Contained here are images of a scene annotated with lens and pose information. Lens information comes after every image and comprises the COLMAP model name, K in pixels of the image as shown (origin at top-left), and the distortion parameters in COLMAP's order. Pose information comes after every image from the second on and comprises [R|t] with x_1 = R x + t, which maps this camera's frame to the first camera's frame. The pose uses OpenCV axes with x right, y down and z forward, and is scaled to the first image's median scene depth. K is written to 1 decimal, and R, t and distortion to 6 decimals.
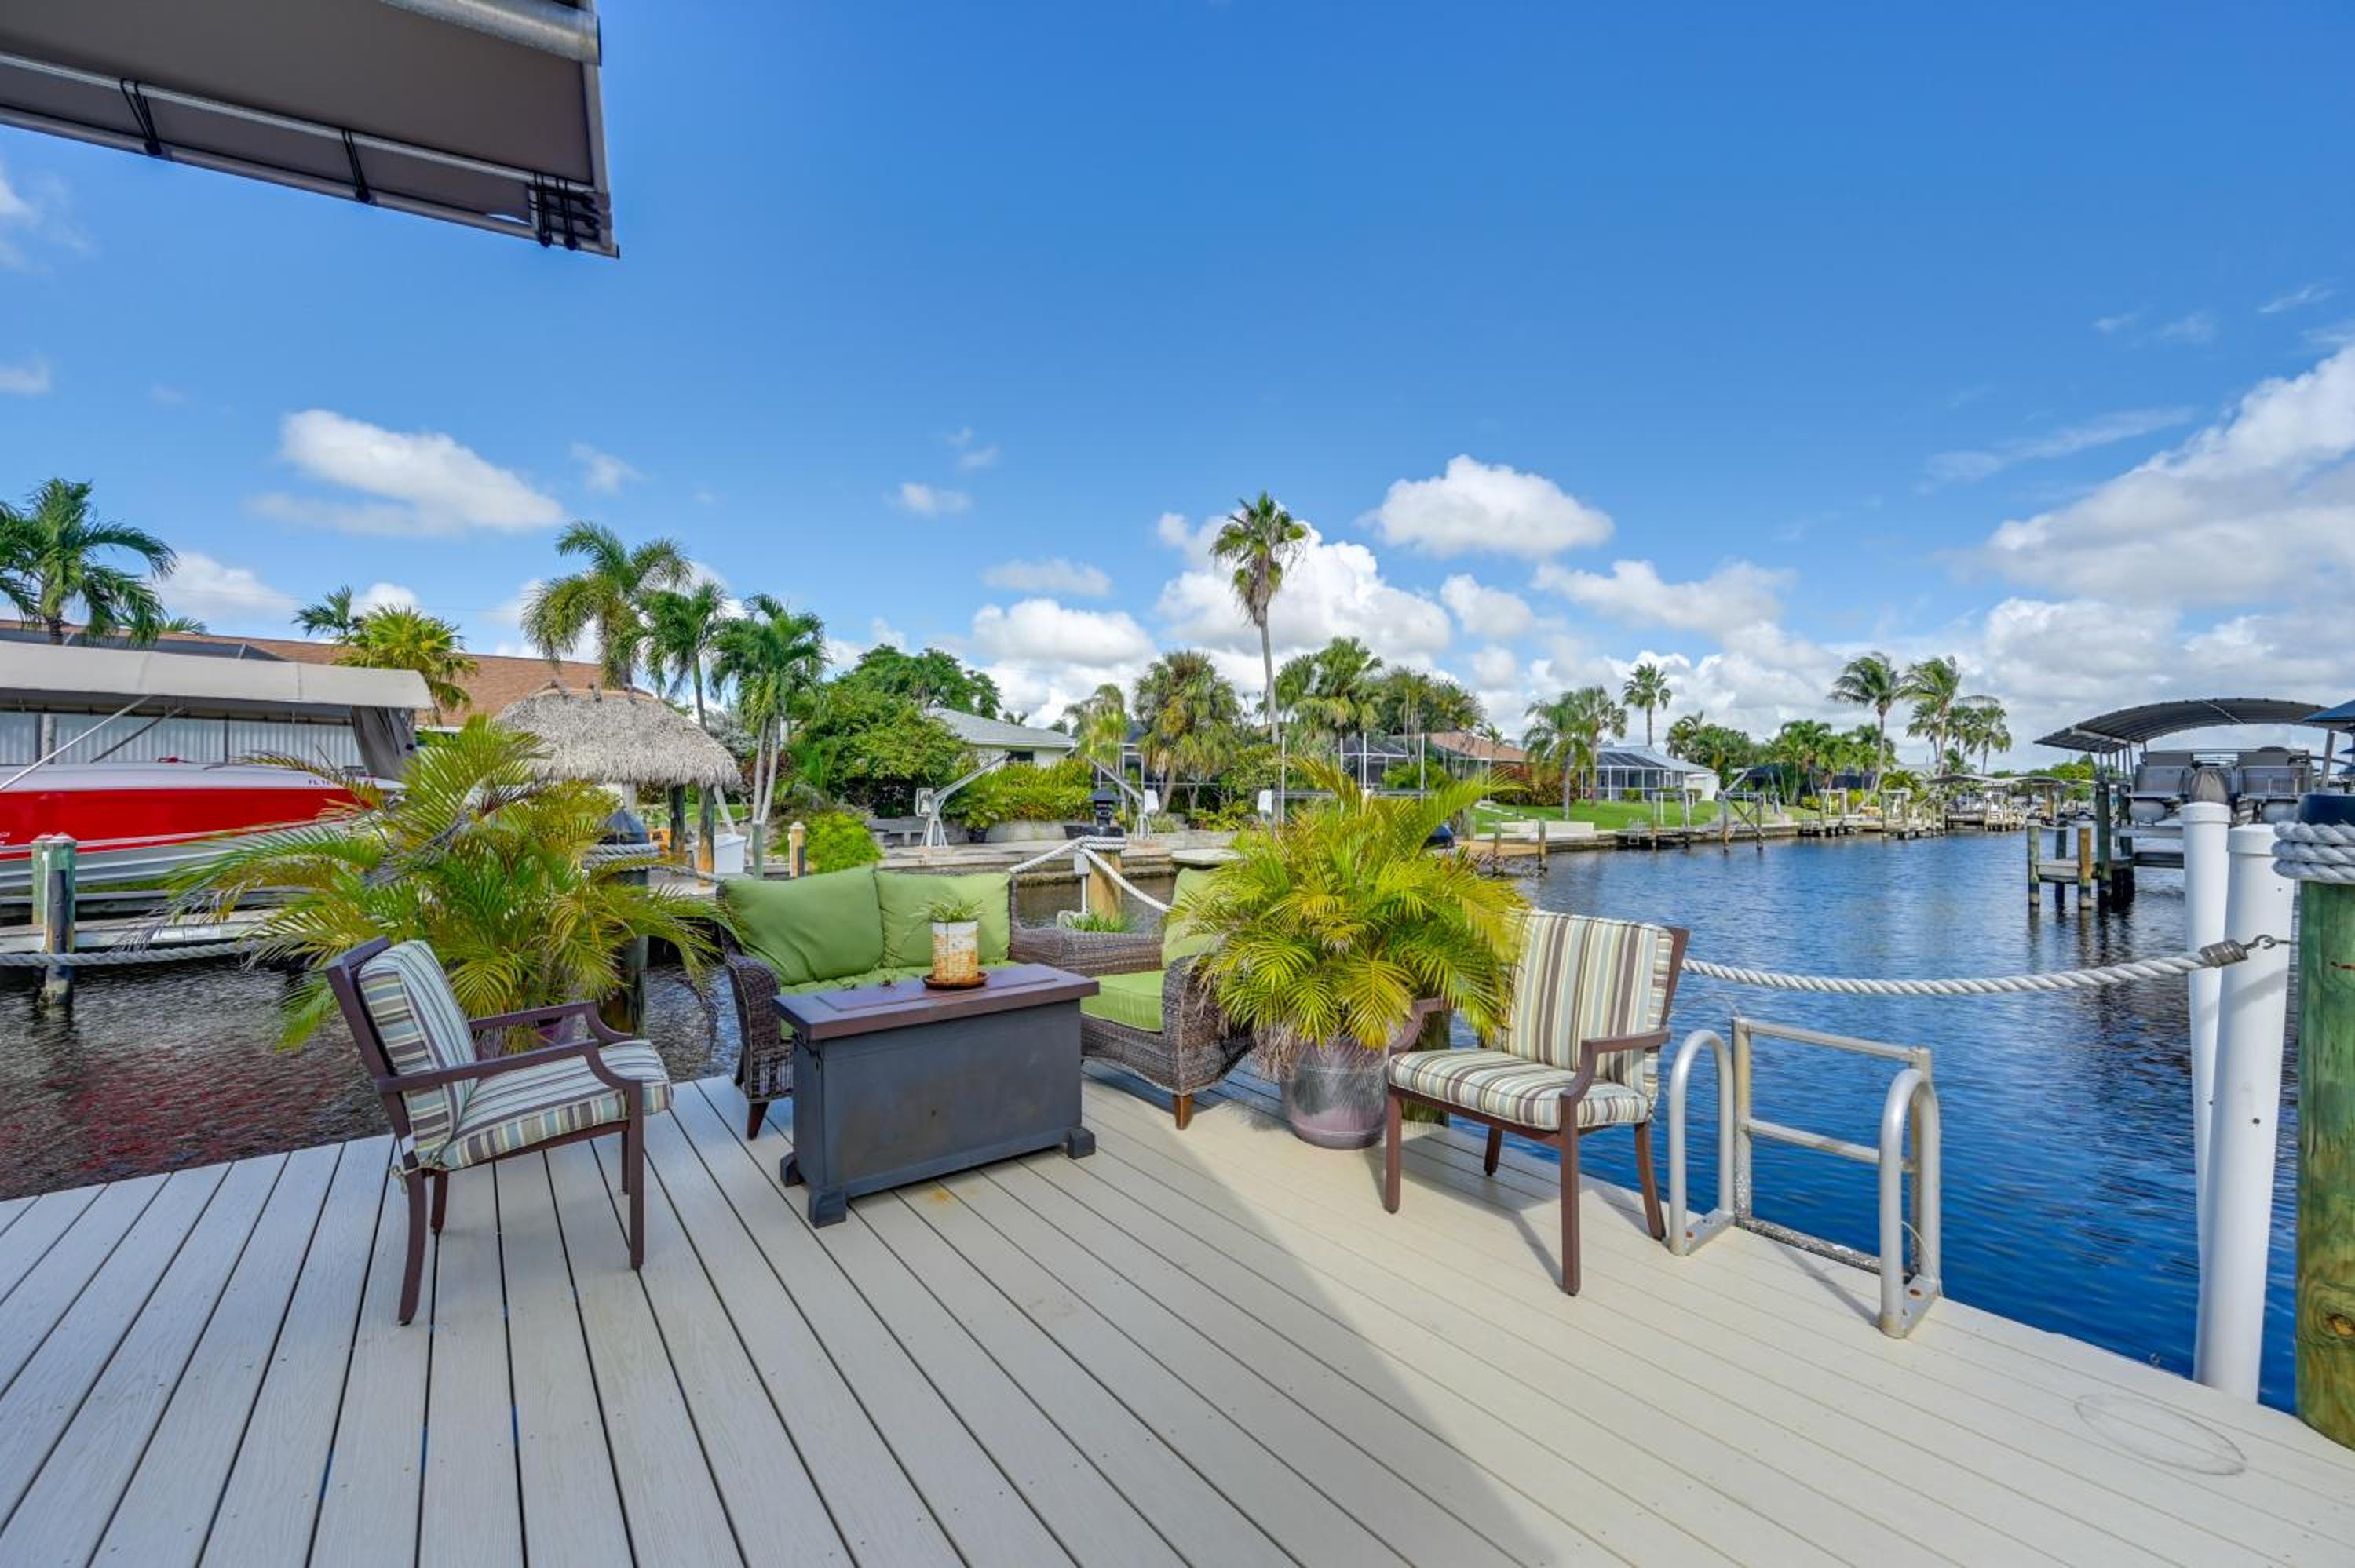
lens RADIAL K [[926.4, 0, 1178.6], [0, 926.4, 786.8], [0, 0, 1]] dist [-0.000390, -0.000158]
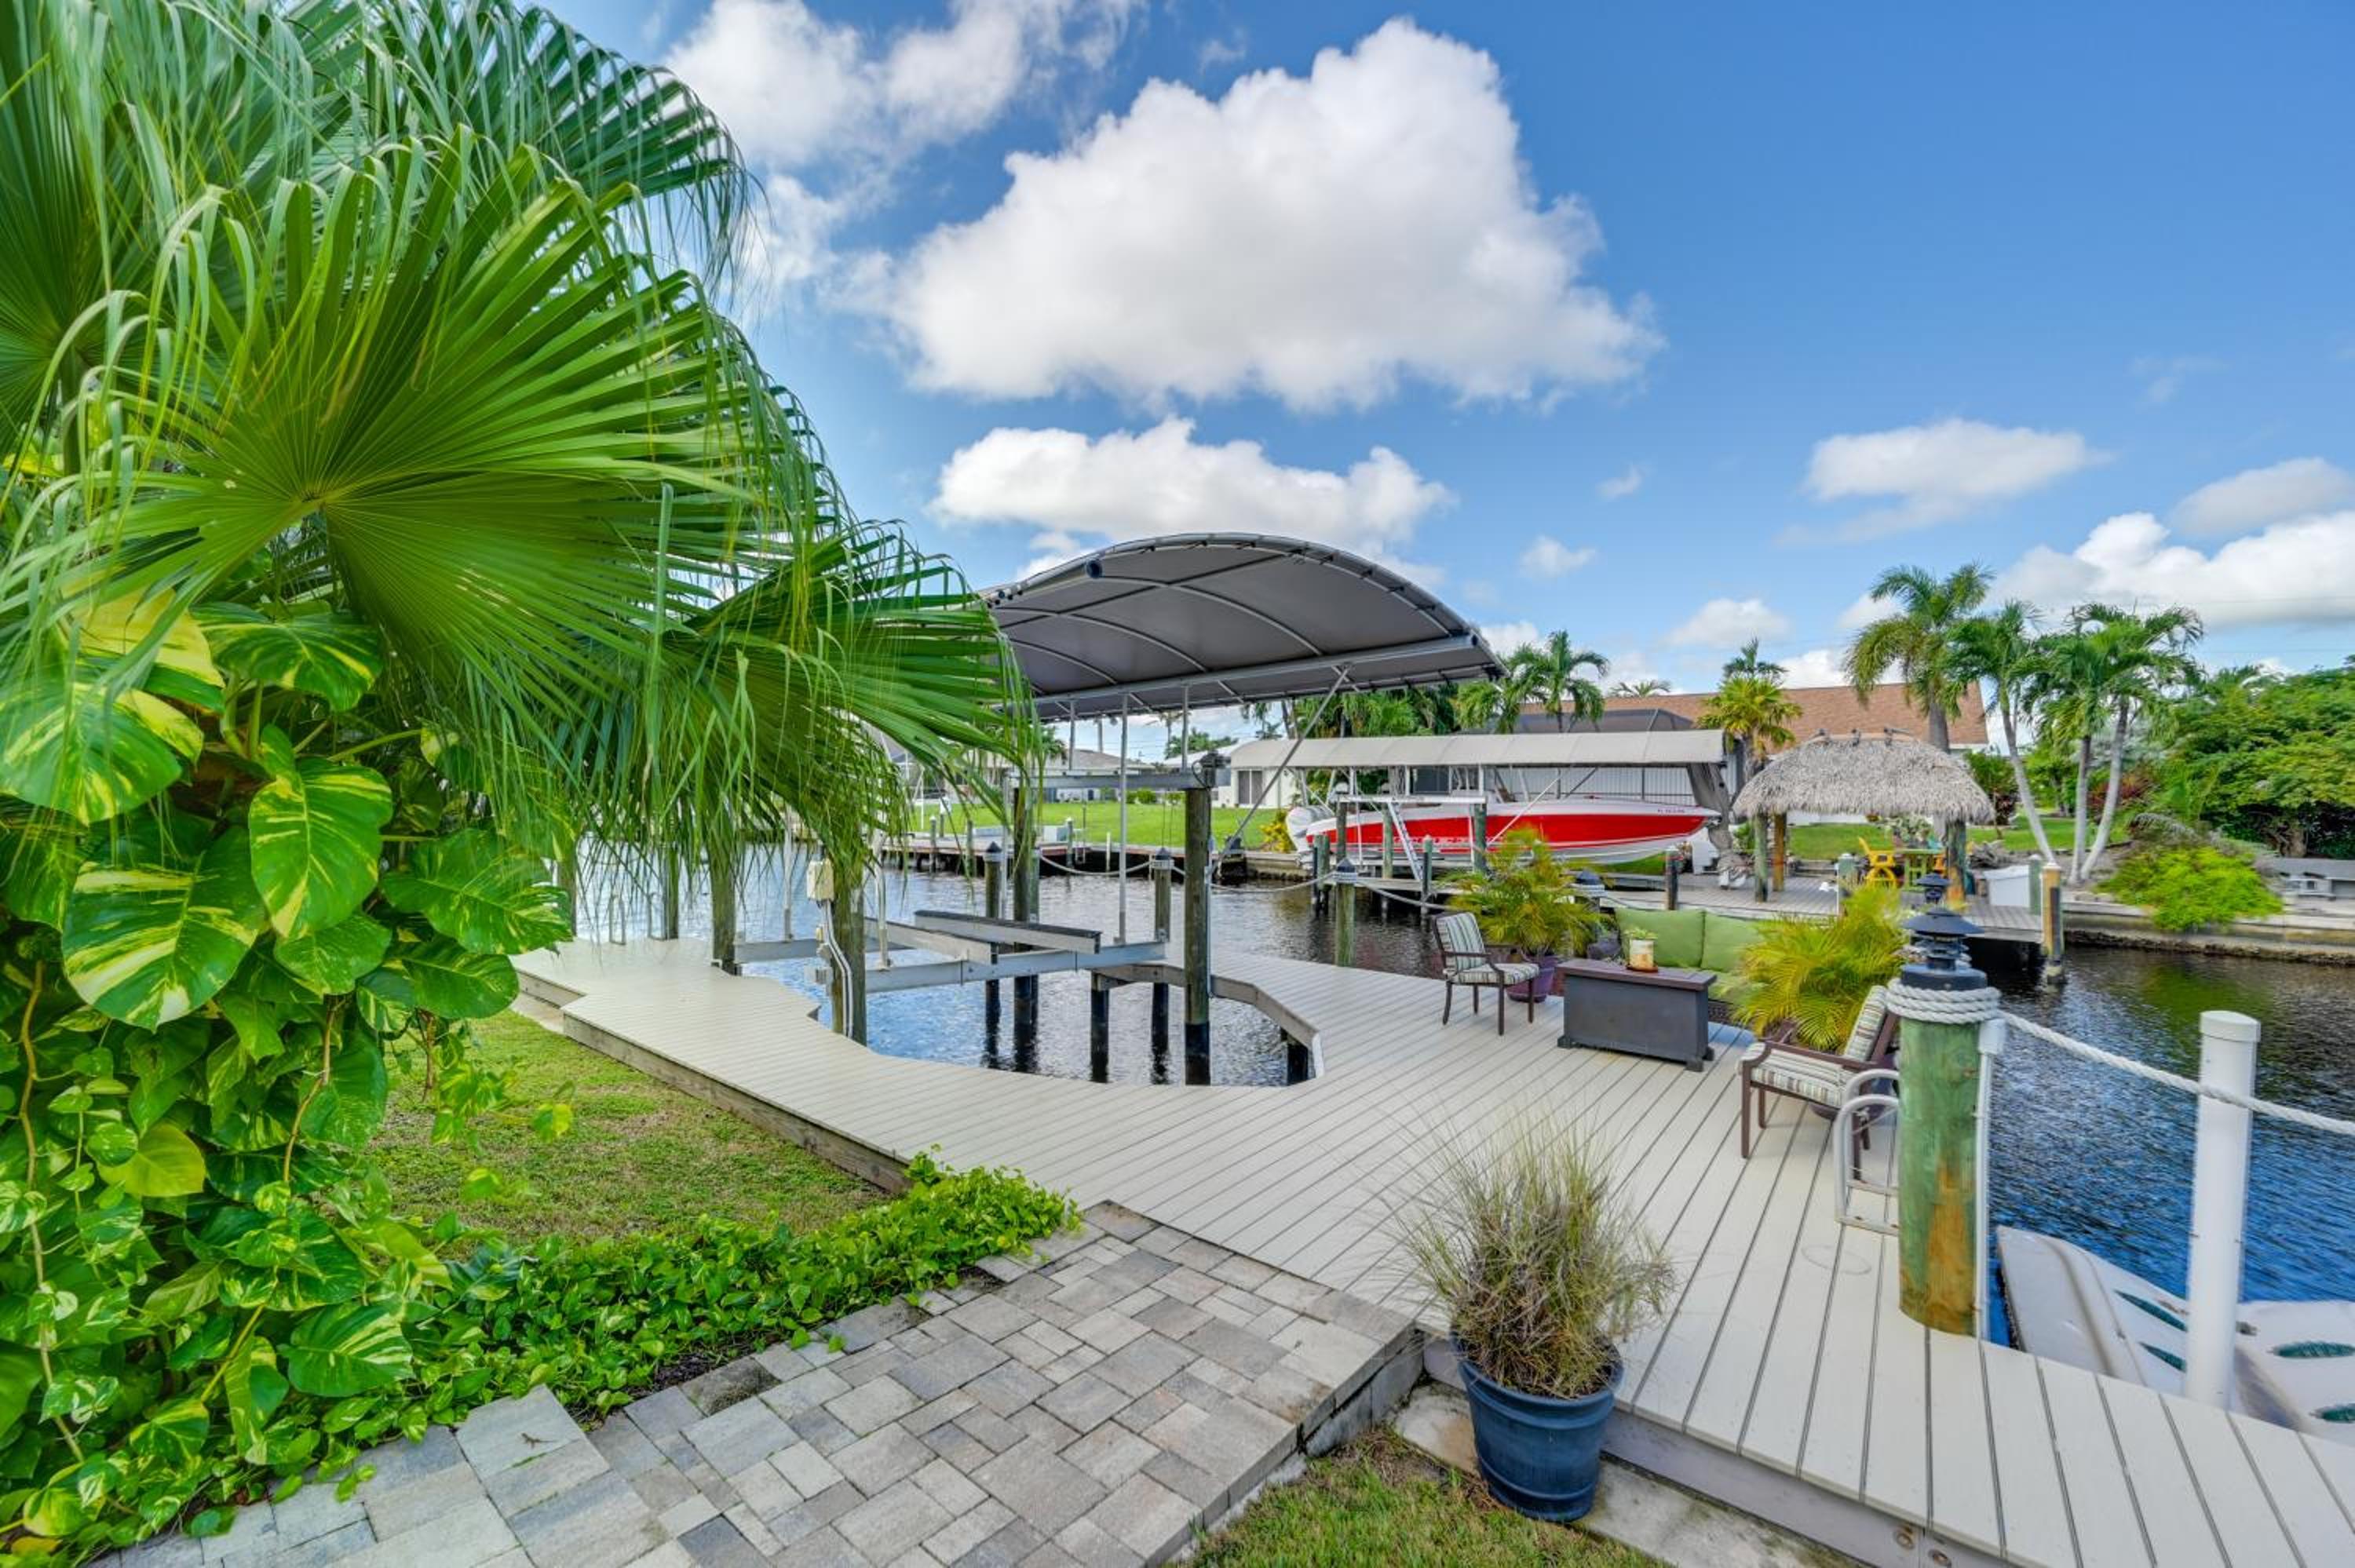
lens RADIAL K [[912.0, 0, 1182.2], [0, 912.0, 784.9], [0, 0, 1]] dist [-0.000128, 0.000279]
pose [[0.235561, -0.002052, -0.971857, 0.211520], [-0.000441, 0.999997, -0.002218, -0.028072], [0.971859, 0.000951, 0.235560, -0.070253]]
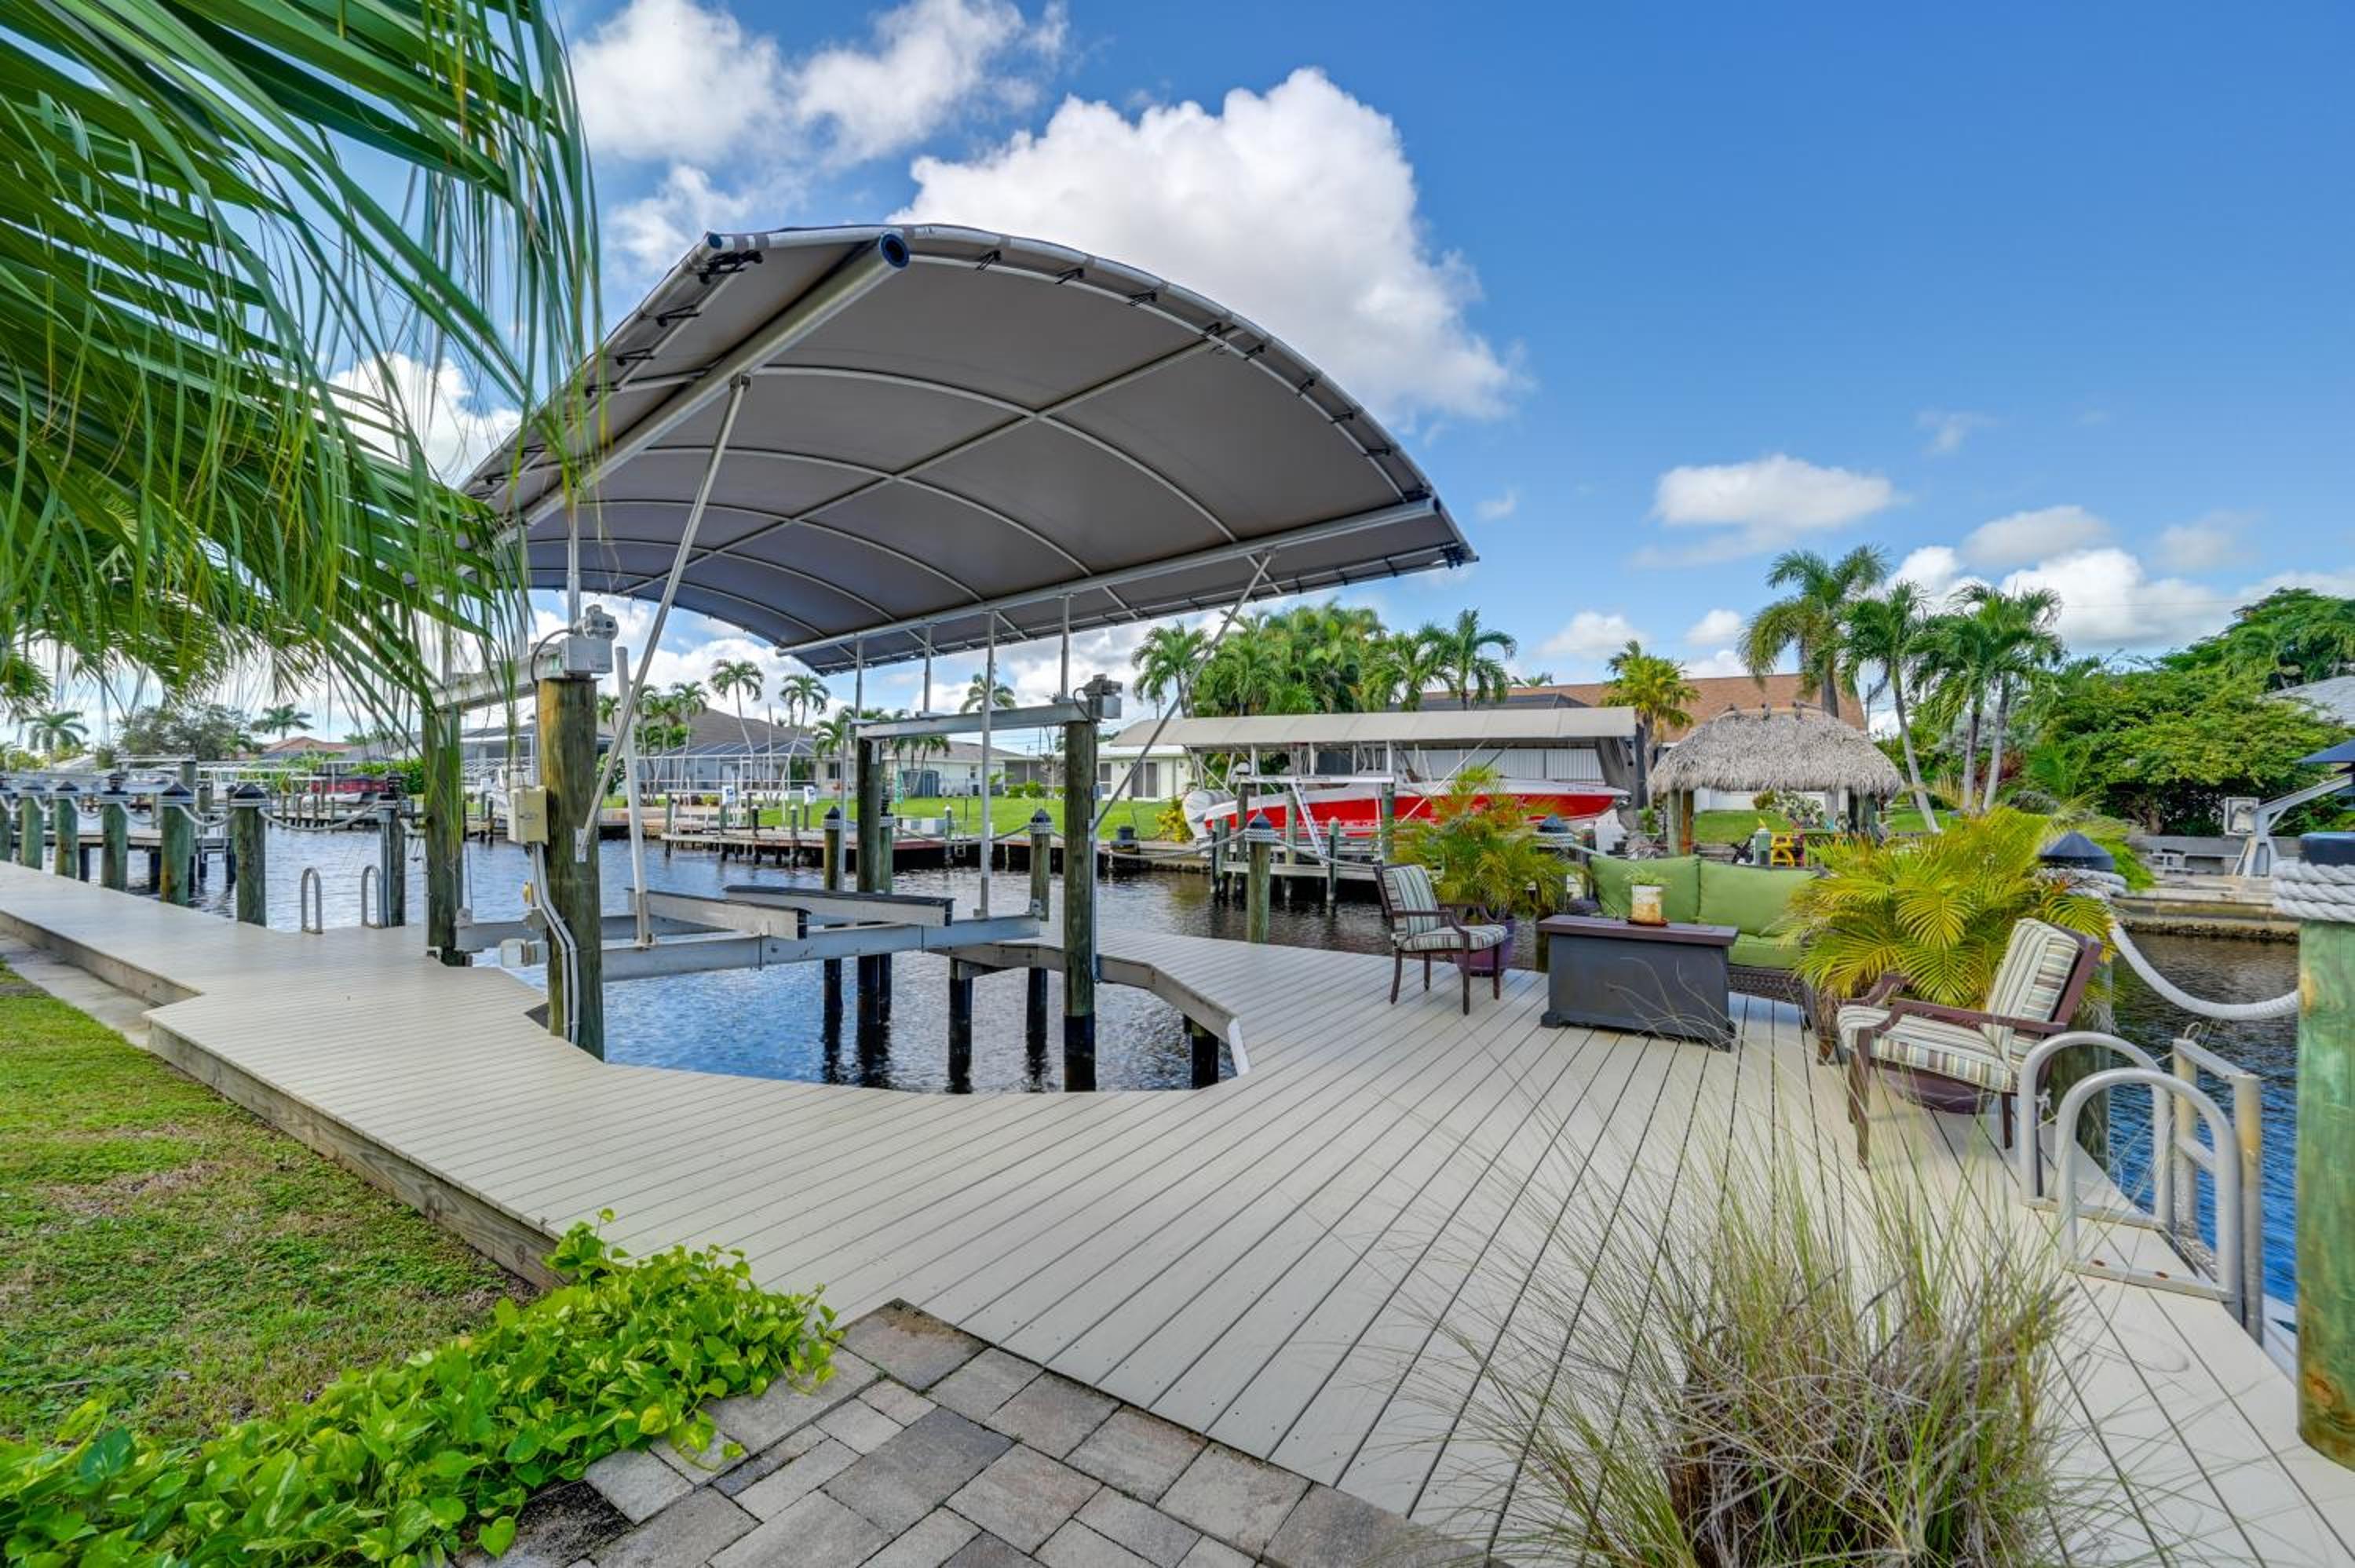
lens RADIAL K [[926.4, 0, 1178.6], [0, 926.4, 786.8], [0, 0, 1]] dist [-0.000390, -0.000158]
pose [[0.342717, -0.001737, -0.939437, 0.140464], [-0.001983, 0.999995, -0.002572, -0.003412], [0.939436, 0.002744, 0.342712, -0.048032]]
